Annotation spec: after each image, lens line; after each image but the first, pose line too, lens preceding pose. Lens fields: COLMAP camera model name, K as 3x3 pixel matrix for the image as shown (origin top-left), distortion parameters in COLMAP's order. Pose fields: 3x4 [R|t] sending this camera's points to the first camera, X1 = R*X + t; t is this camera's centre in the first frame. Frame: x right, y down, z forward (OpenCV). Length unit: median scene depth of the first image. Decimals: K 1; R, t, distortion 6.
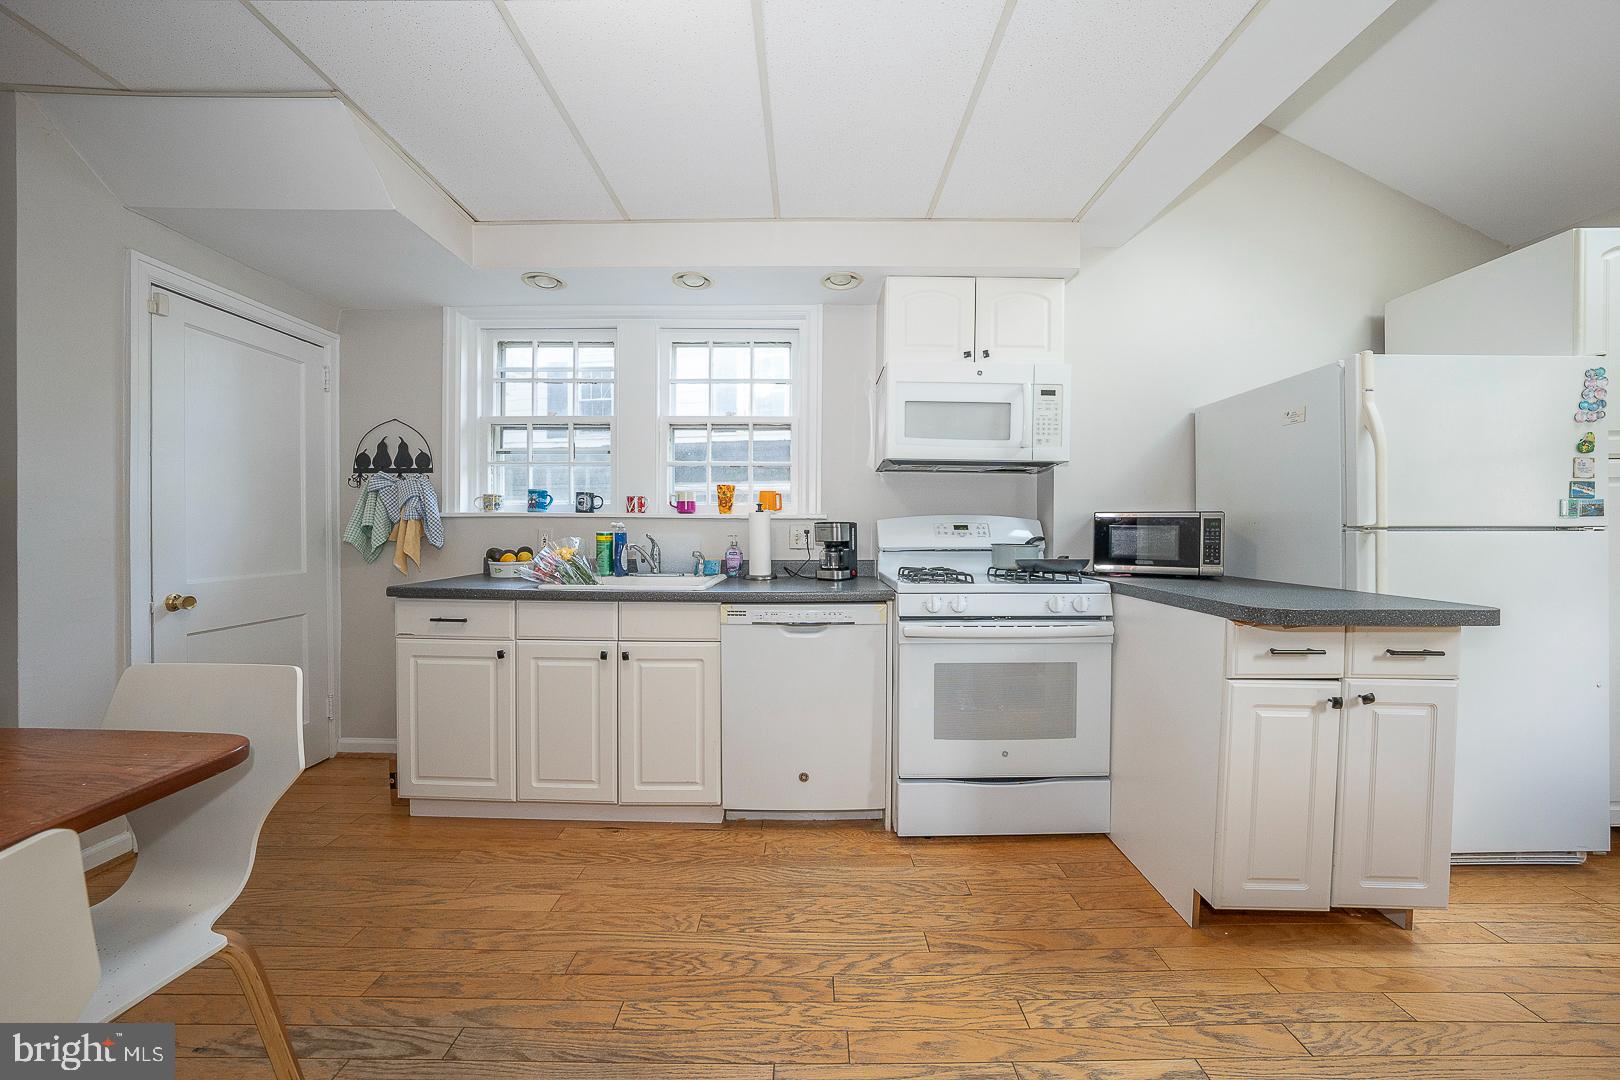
lens RADIAL K [[557.5, 0, 811.0], [0, 557.5, 534.0], [0, 0, 1]] dist [-0.027183, 0.004431]
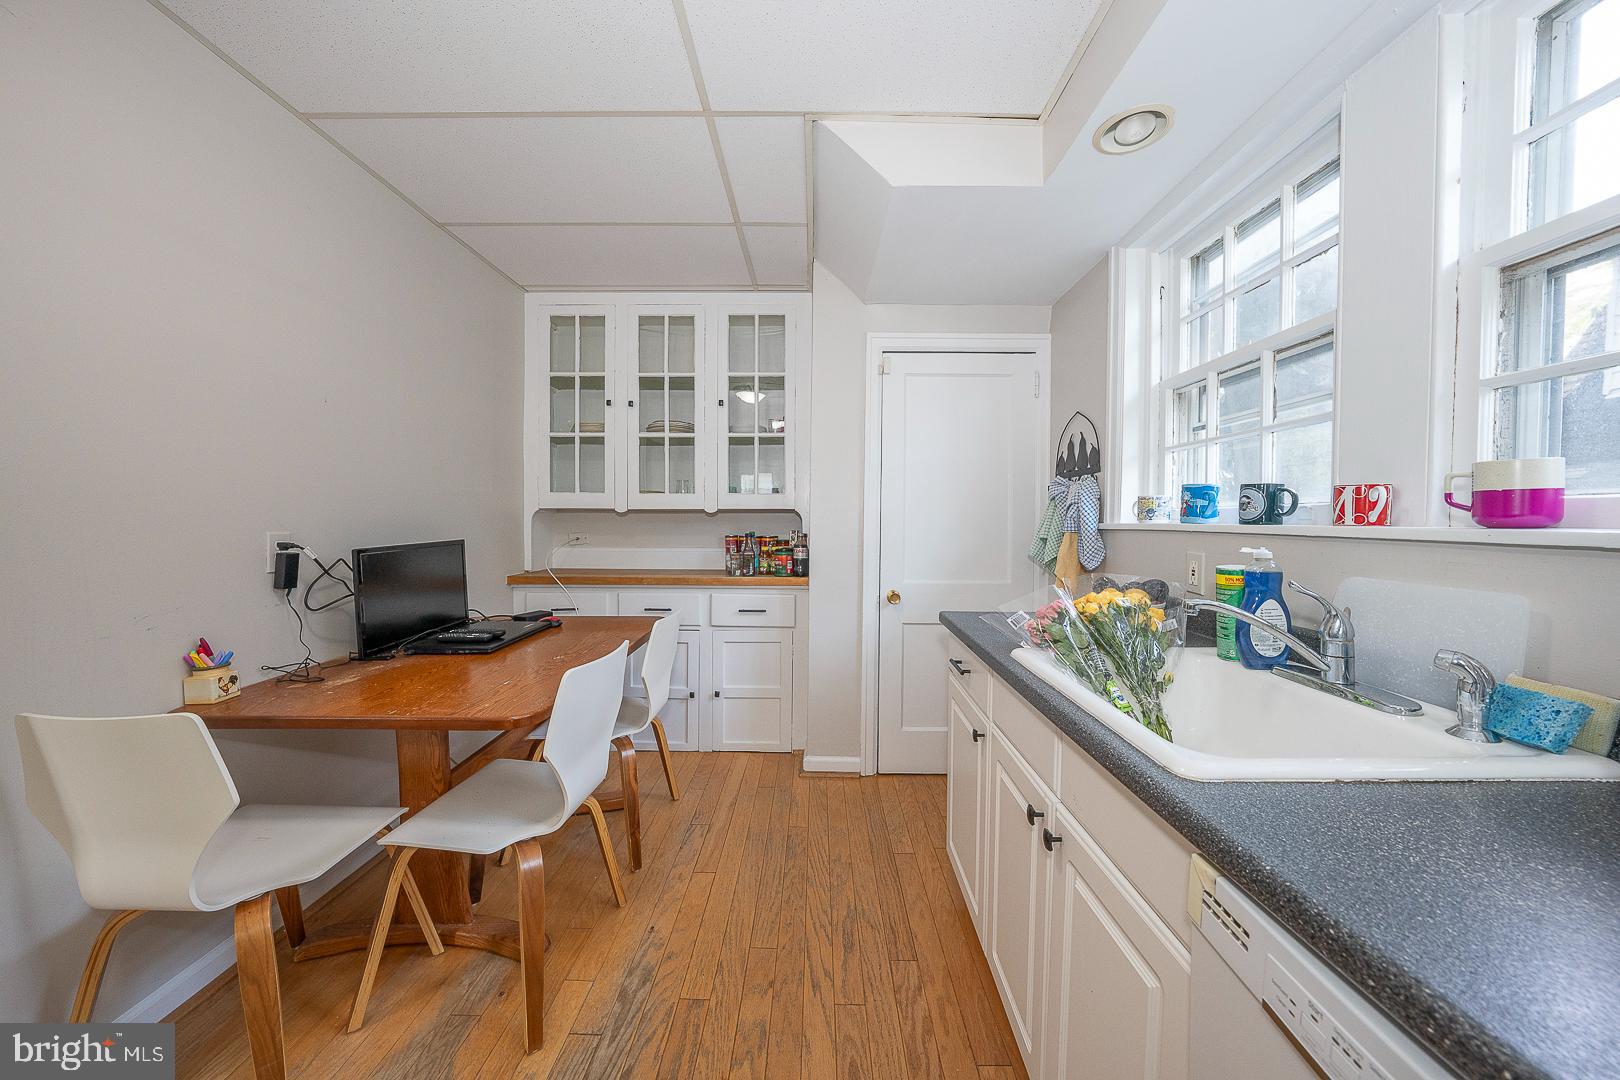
lens RADIAL K [[557.5, 0, 811.0], [0, 557.5, 534.0], [0, 0, 1]] dist [-0.027183, 0.004431]
pose [[-0.019507, 0.021252, -0.999584, 0.098754], [-0.012536, 0.999690, 0.021499, -0.035325], [0.999731, 0.012950, -0.019235, 0.610469]]
